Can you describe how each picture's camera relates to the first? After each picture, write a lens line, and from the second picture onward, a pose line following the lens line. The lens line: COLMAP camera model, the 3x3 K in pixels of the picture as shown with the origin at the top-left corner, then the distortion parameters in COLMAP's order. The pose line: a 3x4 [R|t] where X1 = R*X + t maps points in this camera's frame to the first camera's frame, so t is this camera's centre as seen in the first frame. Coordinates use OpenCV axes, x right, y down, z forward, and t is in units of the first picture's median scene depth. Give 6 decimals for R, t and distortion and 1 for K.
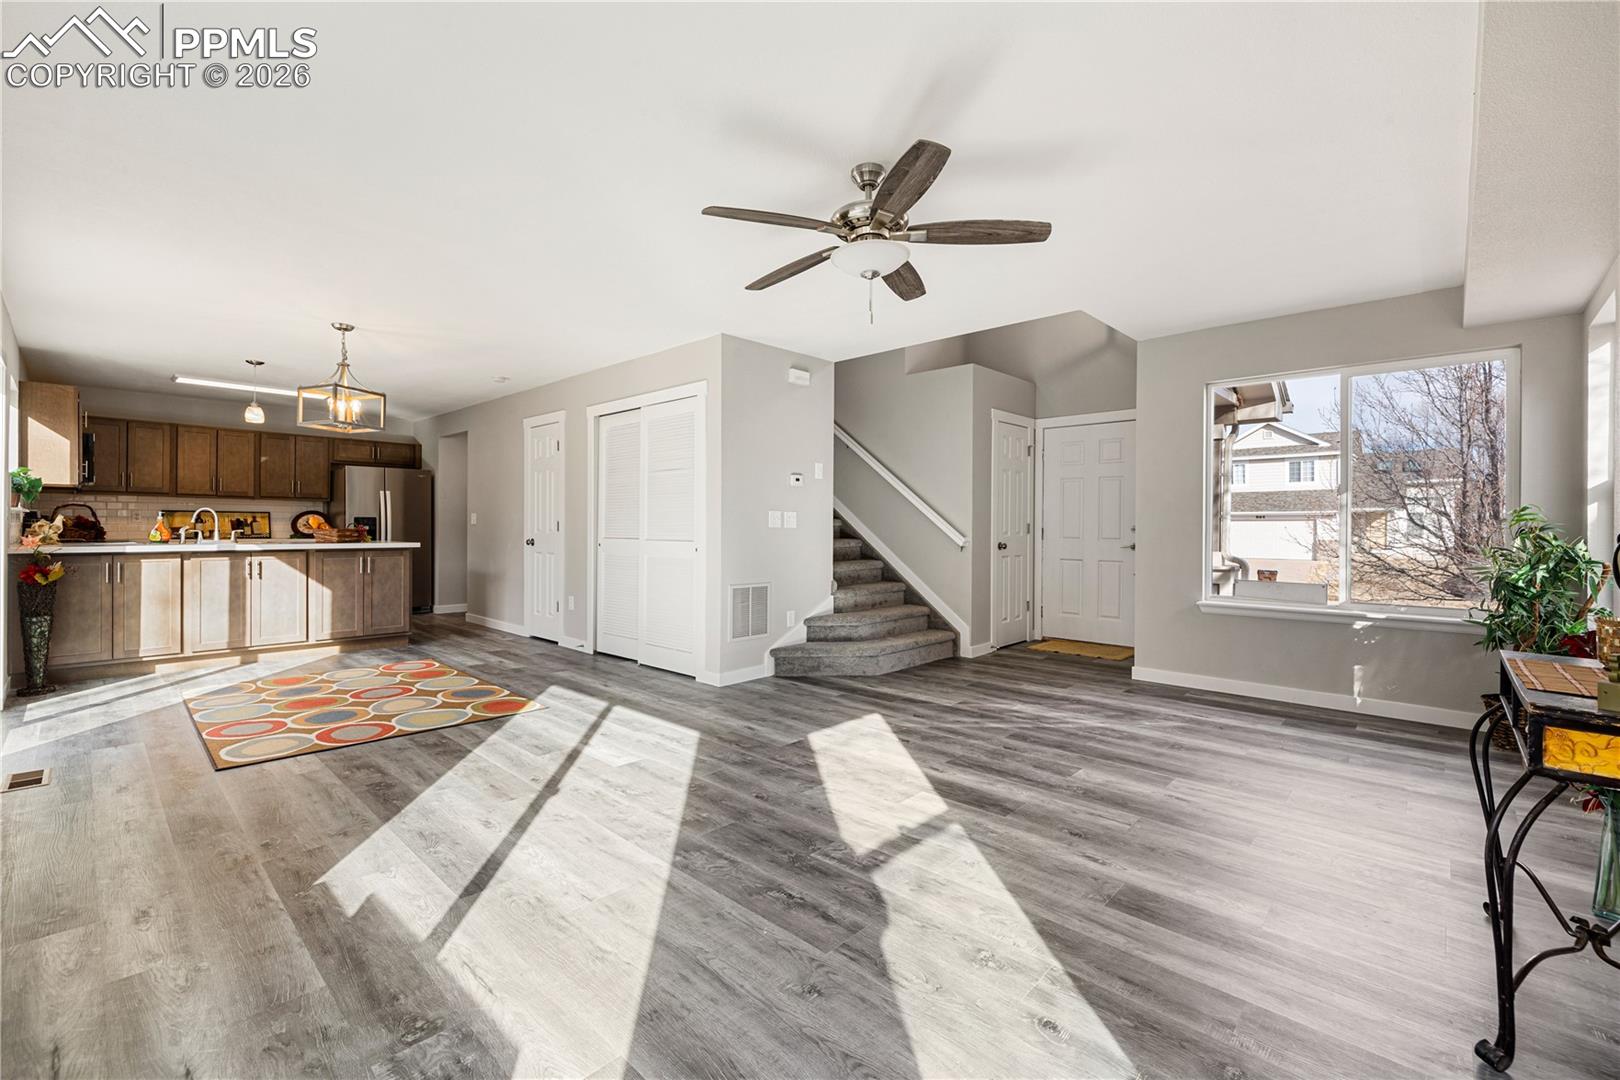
lens RADIAL K [[687.7, 0, 823.2], [0, 687.7, 530.7], [0, 0, 1]] dist [-0.000271, -0.001052]
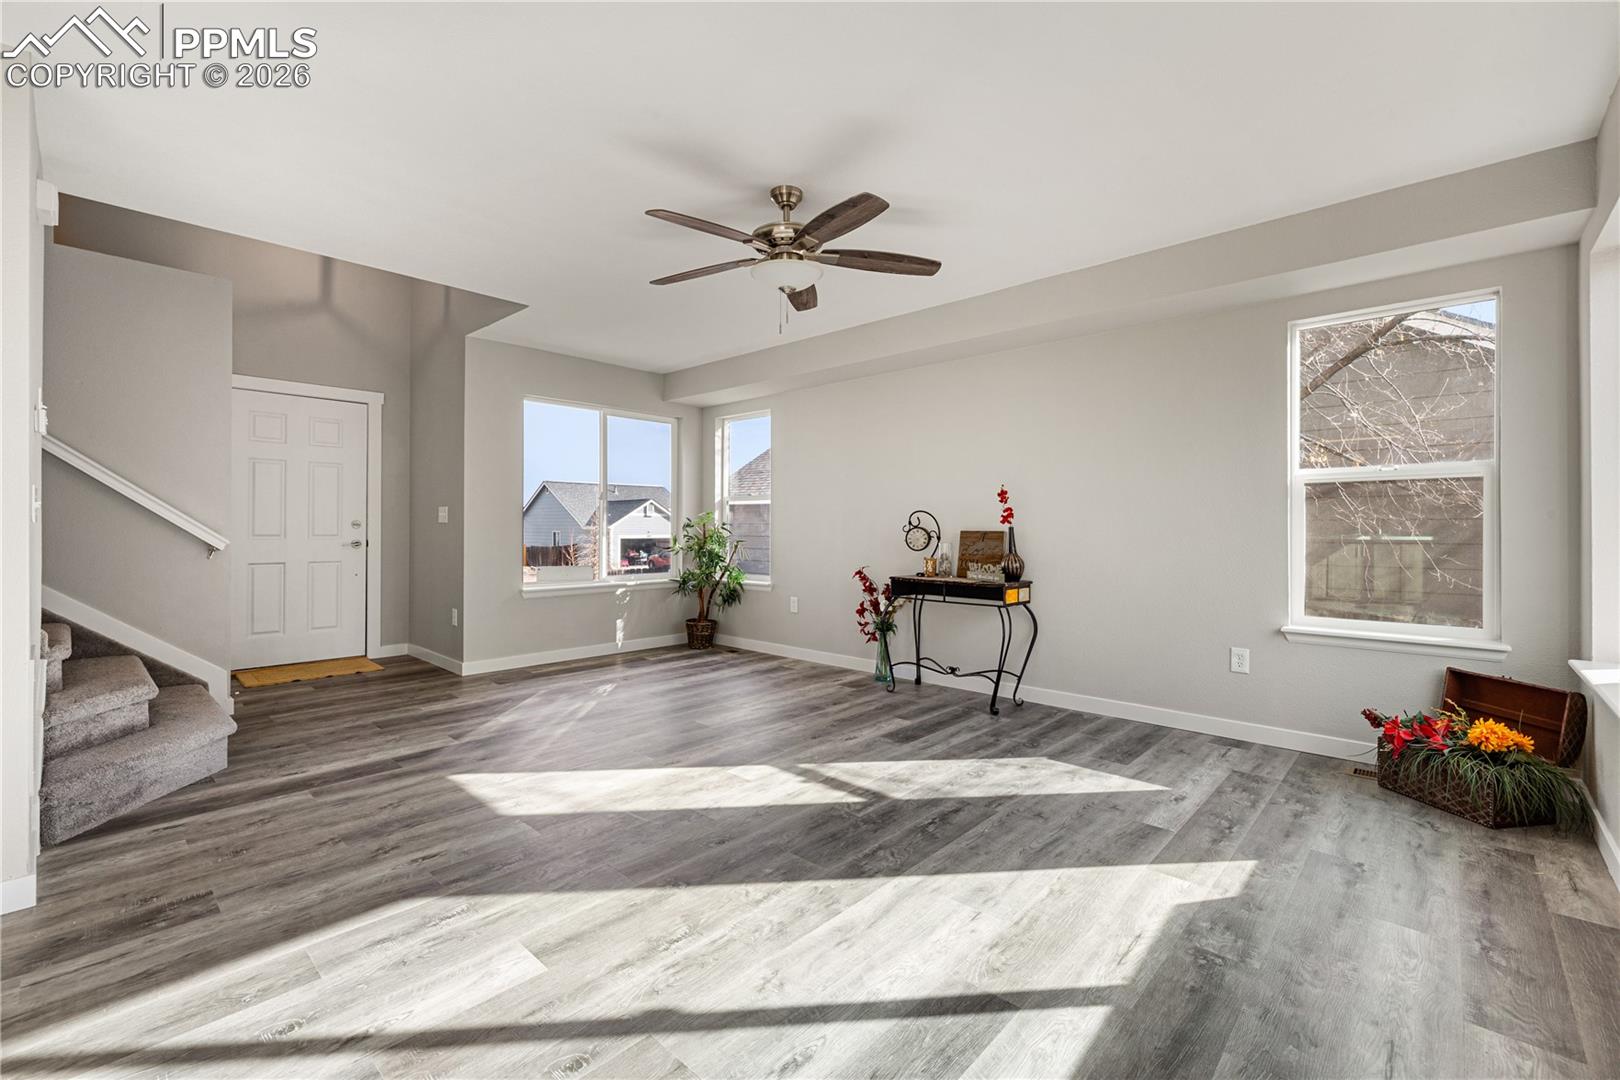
lens RADIAL K [[687.7, 0, 796.0], [0, 687.7, 528.0], [0, 0, 1]] dist [-0.000271, -0.001052]
pose [[0.014971, -0.007370, 0.999861, -0.813679], [0.003162, 0.999968, 0.007324, -0.004260], [-0.999883, 0.003052, 0.014994, 0.778089]]
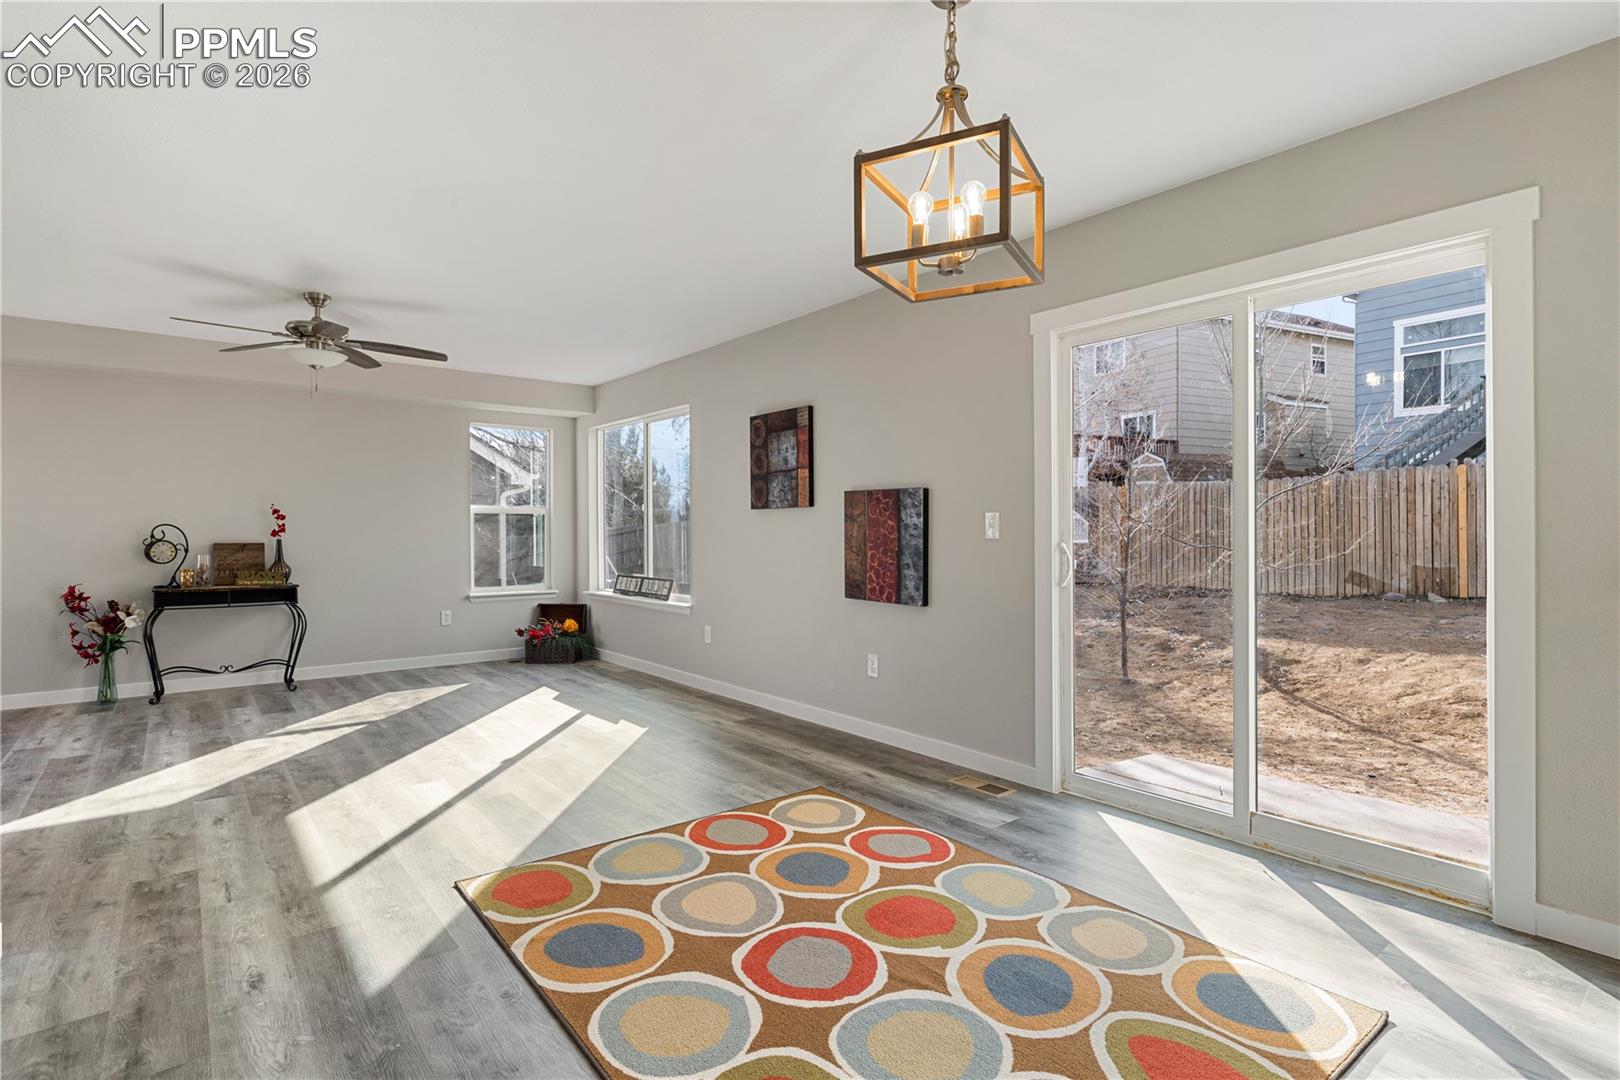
lens RADIAL K [[790.0, 0, 804.9], [0, 790.0, 531.1], [0, 0, 1]] dist [-0.002555, 0.000813]
pose [[-0.987363, -0.004374, 0.158412, -0.986837], [-0.003575, 0.999979, 0.005328, -0.029009], [-0.158432, 0.004695, -0.987359, 2.005303]]
